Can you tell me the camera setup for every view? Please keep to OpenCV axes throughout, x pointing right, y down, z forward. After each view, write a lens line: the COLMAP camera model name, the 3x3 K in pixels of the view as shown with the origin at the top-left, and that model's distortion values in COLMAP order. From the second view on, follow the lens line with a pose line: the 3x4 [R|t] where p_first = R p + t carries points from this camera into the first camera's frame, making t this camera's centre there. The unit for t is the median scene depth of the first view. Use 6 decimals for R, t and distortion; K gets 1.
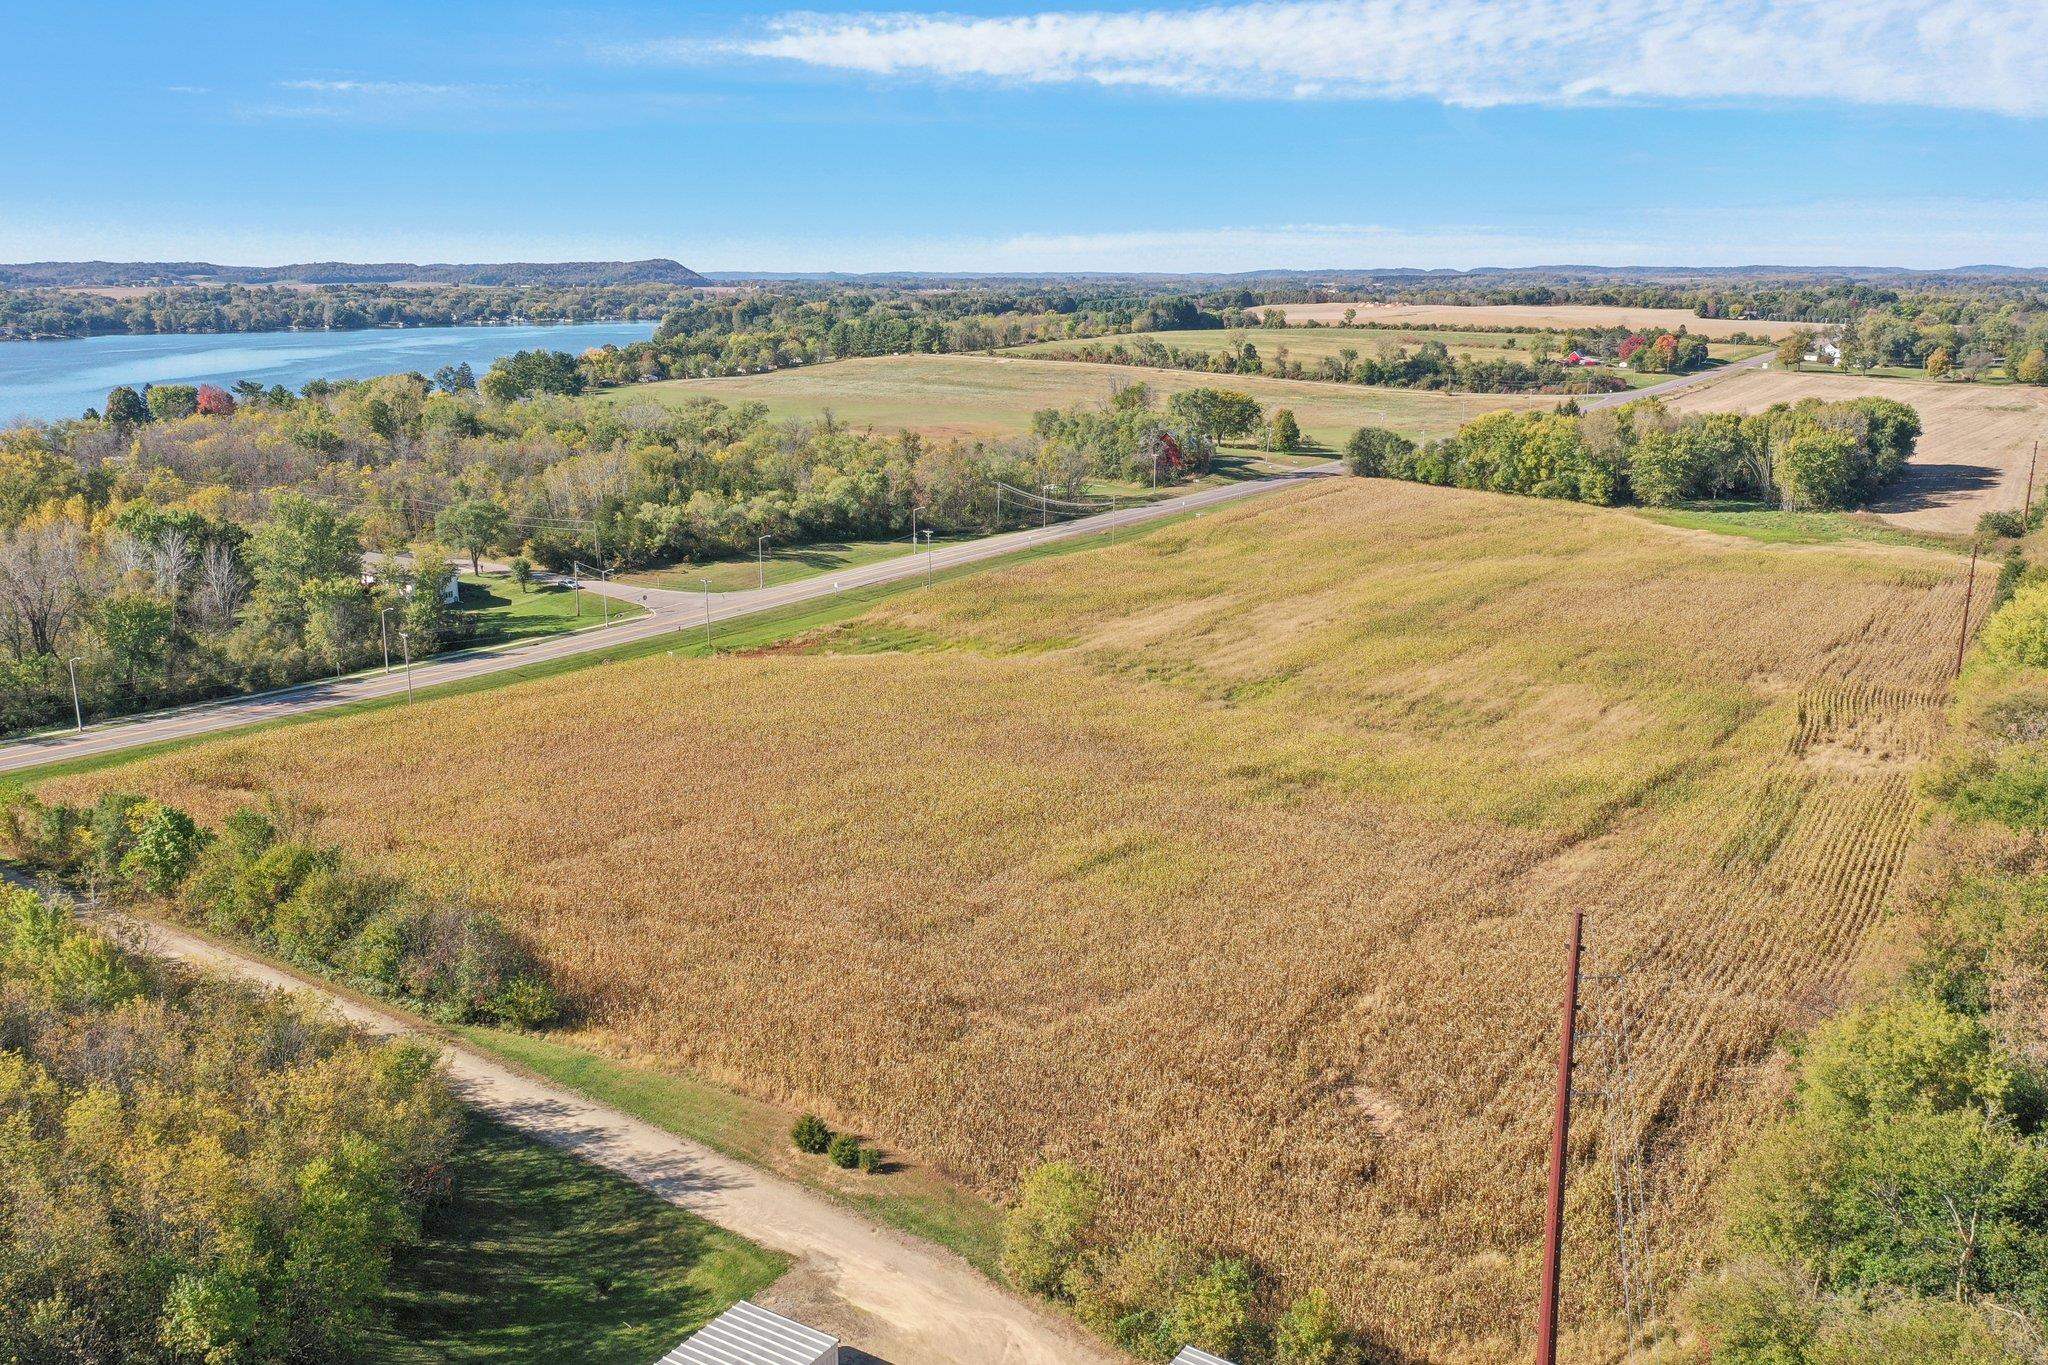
lens RADIAL K [[1679.2, 0, 1026.1], [0, 1679.2, 692.5], [0, 0, 1]] dist [0.000624, -0.003553]
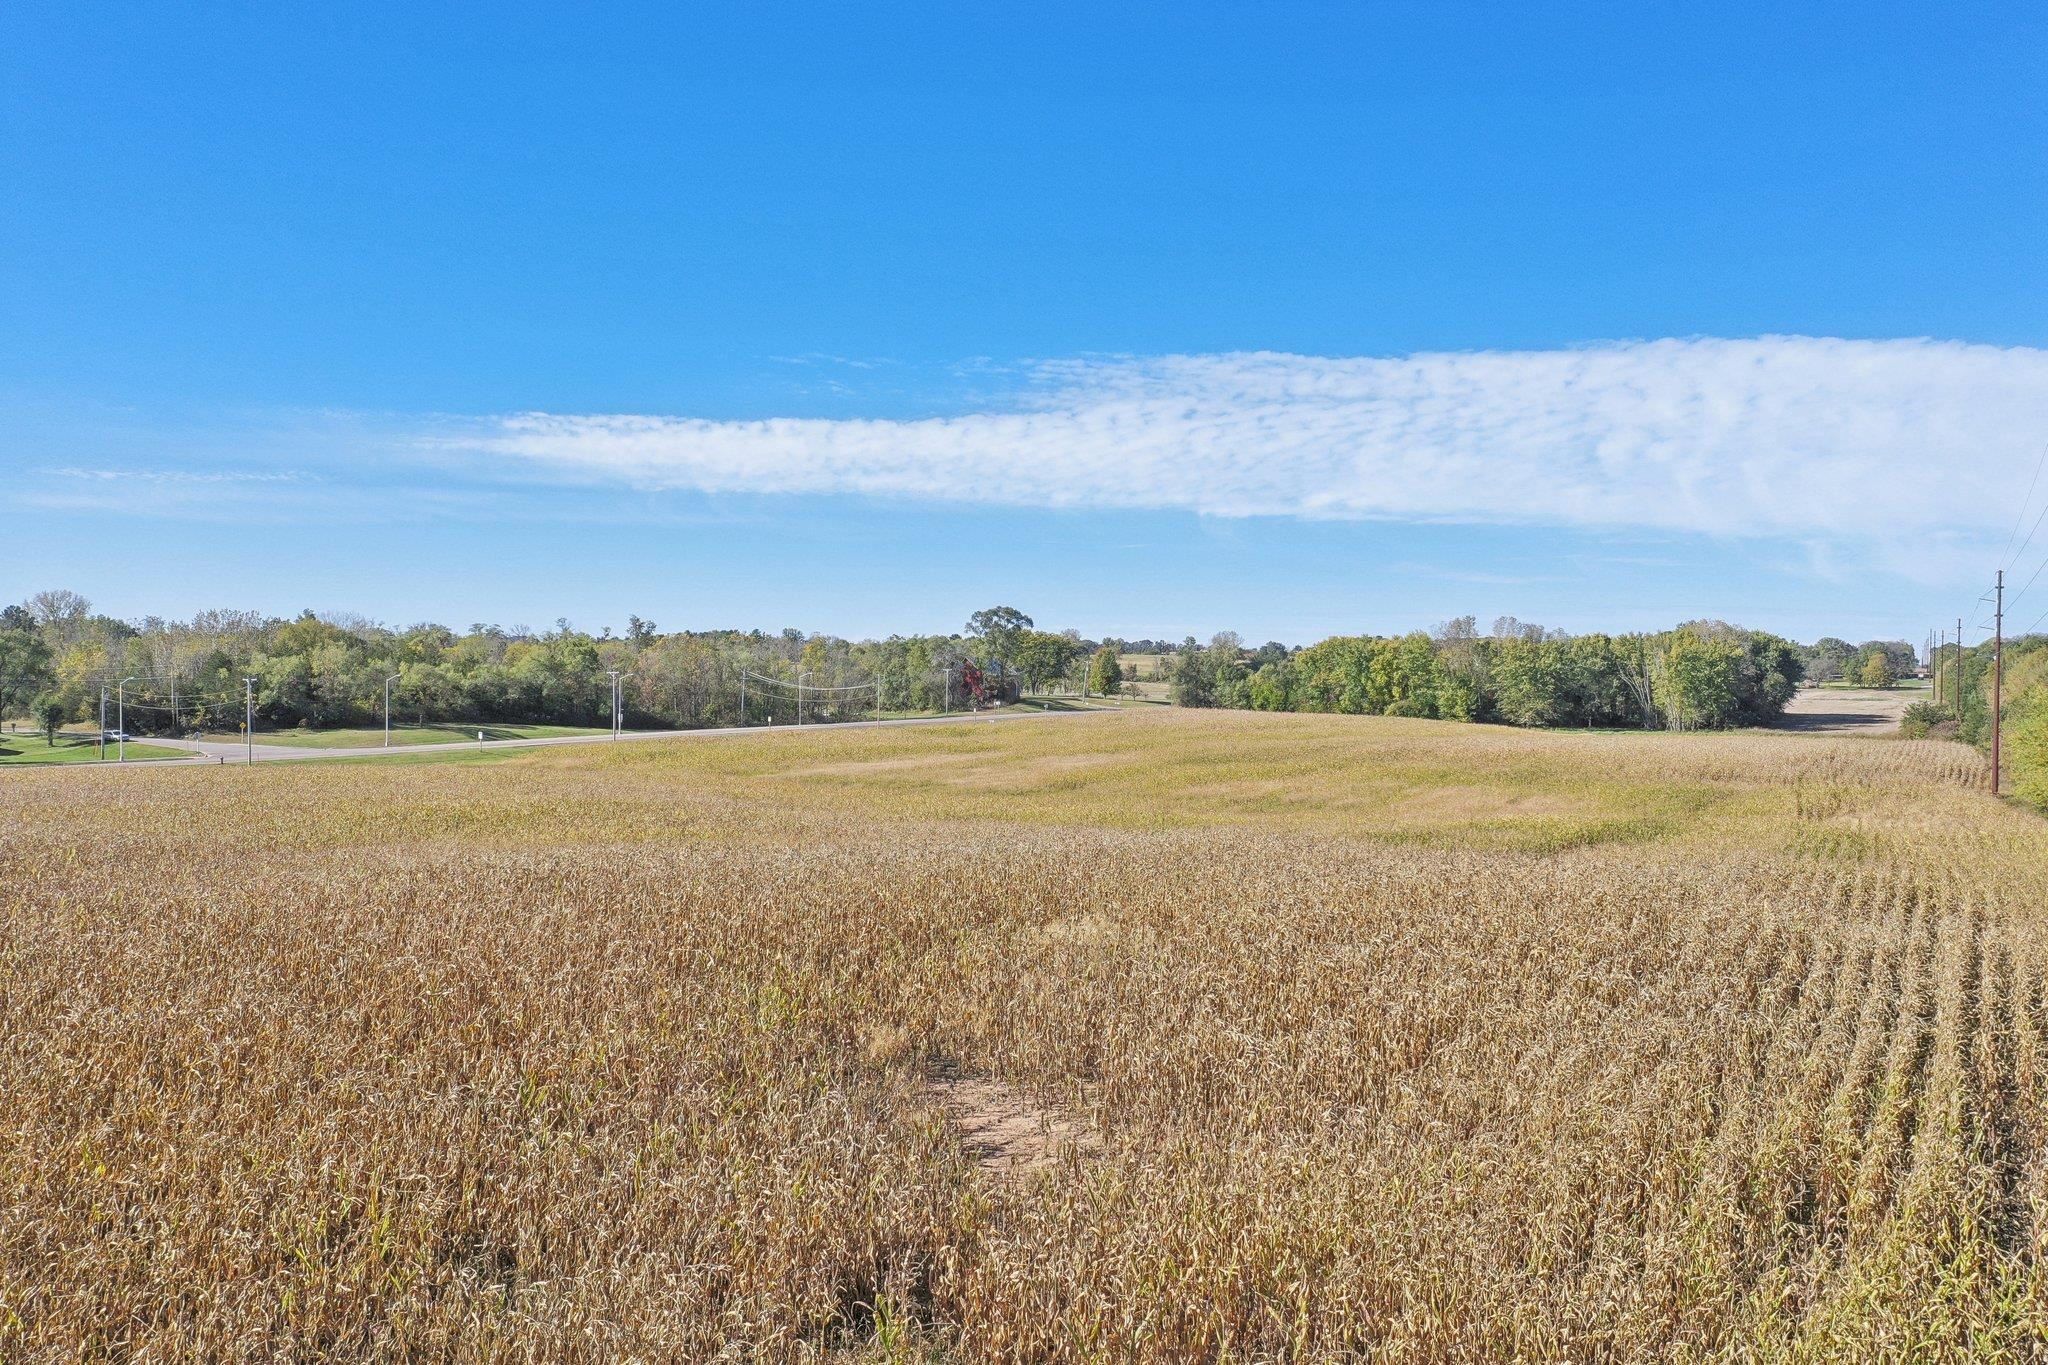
lens RADIAL K [[1679.2, 0, 1029.4], [0, 1679.2, 679.8], [0, 0, 1]] dist [0.000624, -0.003553]
pose [[0.996315, 0.011866, 0.084944, 0.025824], [0.008380, 0.972176, -0.234100, 0.034959], [-0.085358, 0.233949, 0.968495, 0.098376]]
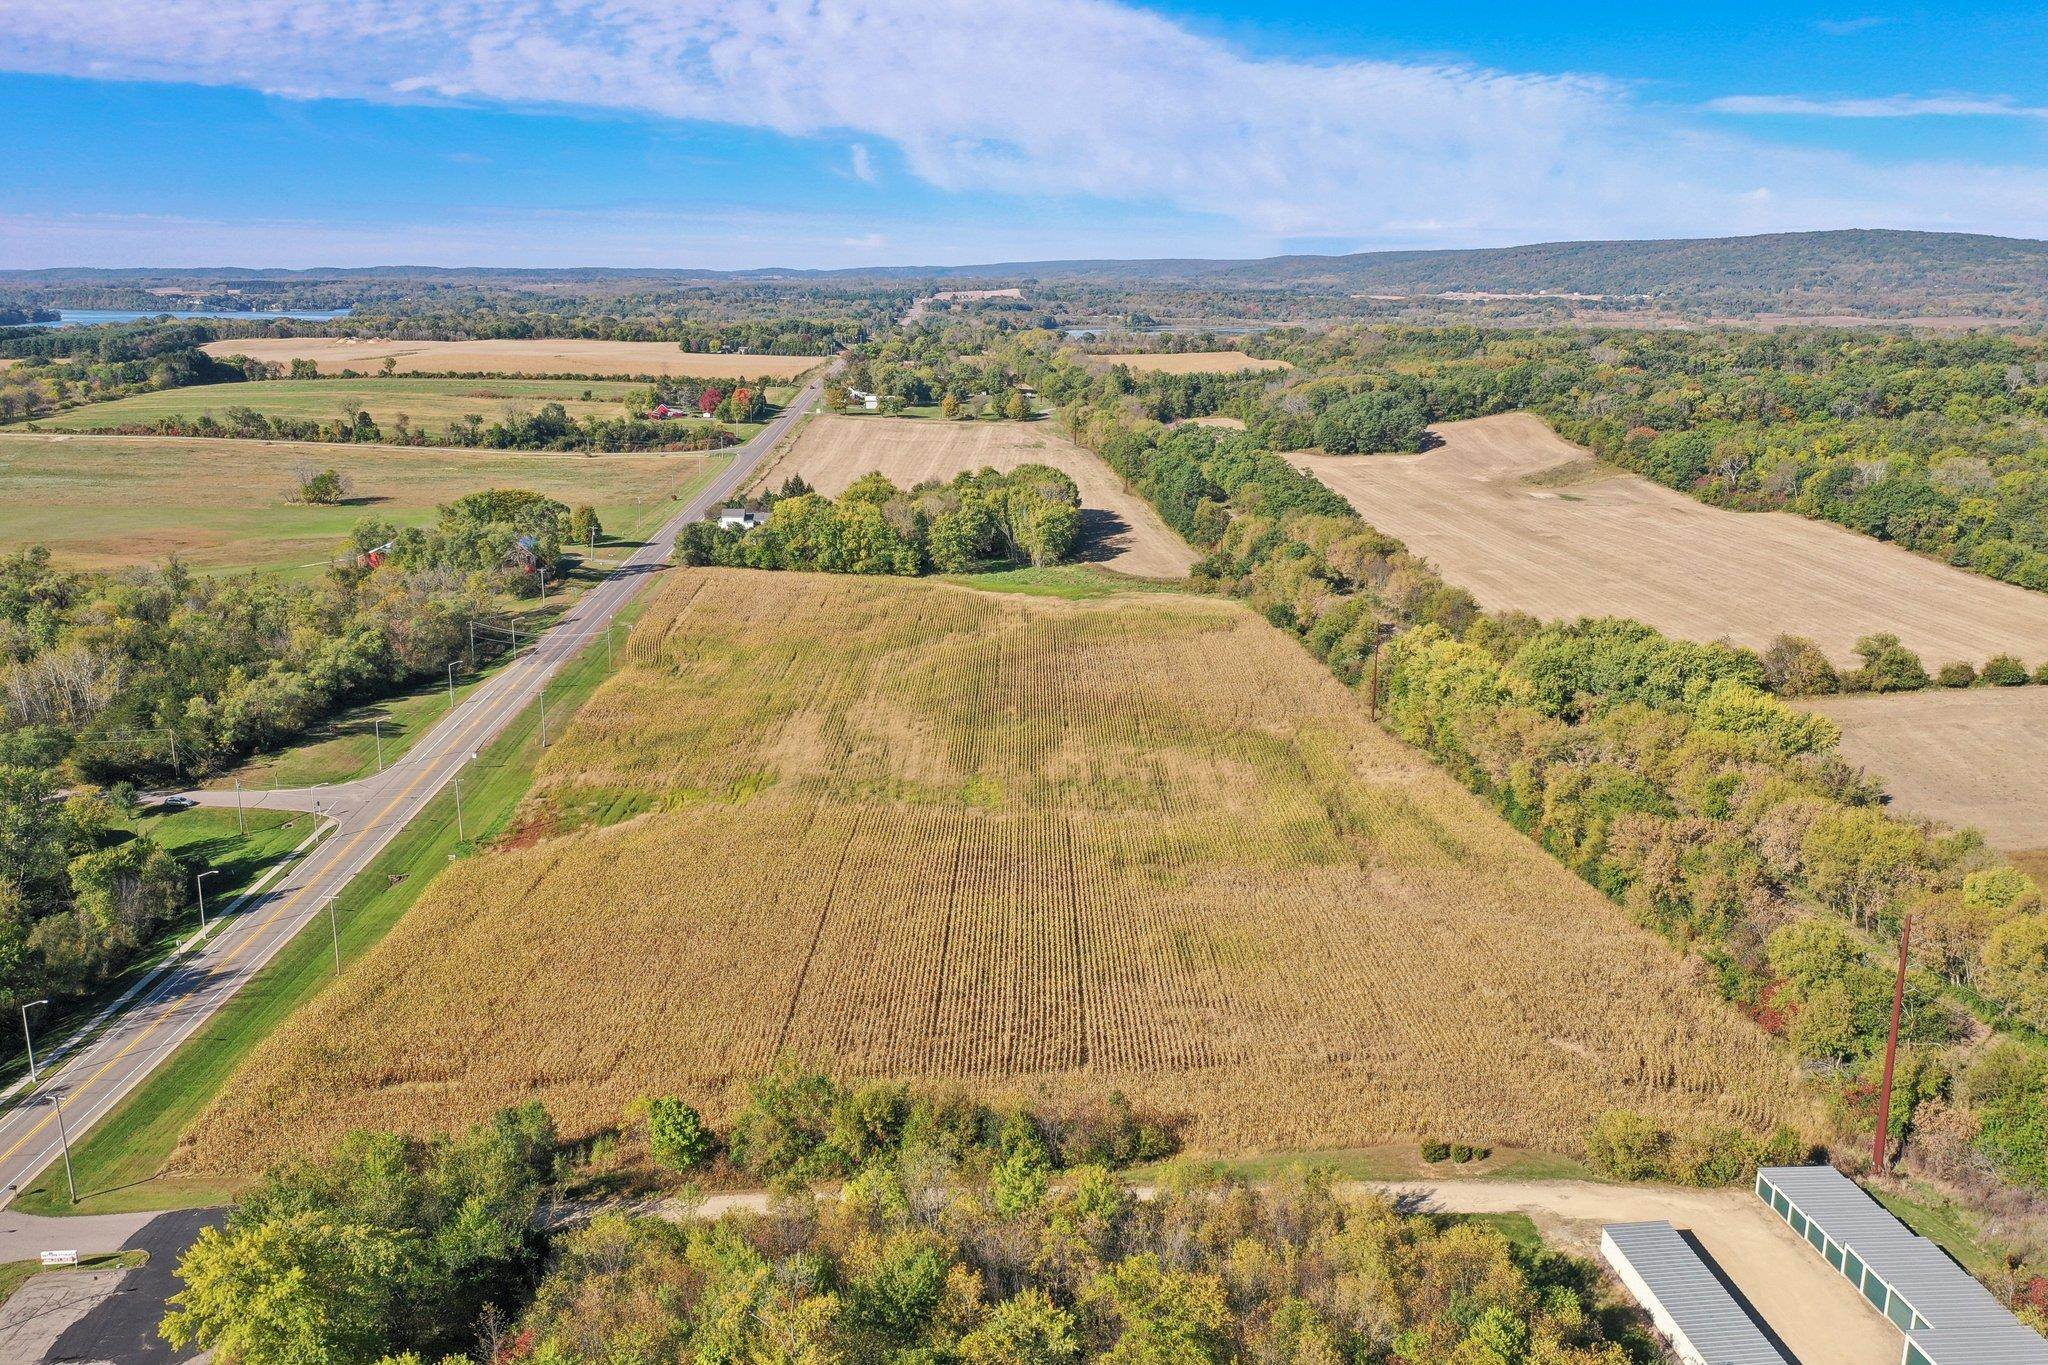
lens RADIAL K [[1598.3, 0, 1022.0], [0, 1598.3, 867.8], [0, 0, 1]] dist [-0.002438, 0.019505]
pose [[0.794062, -0.208104, 0.571103, -0.167006], [0.142997, 0.977152, 0.157242, -0.040672], [-0.590777, -0.043194, 0.805678, -0.001630]]
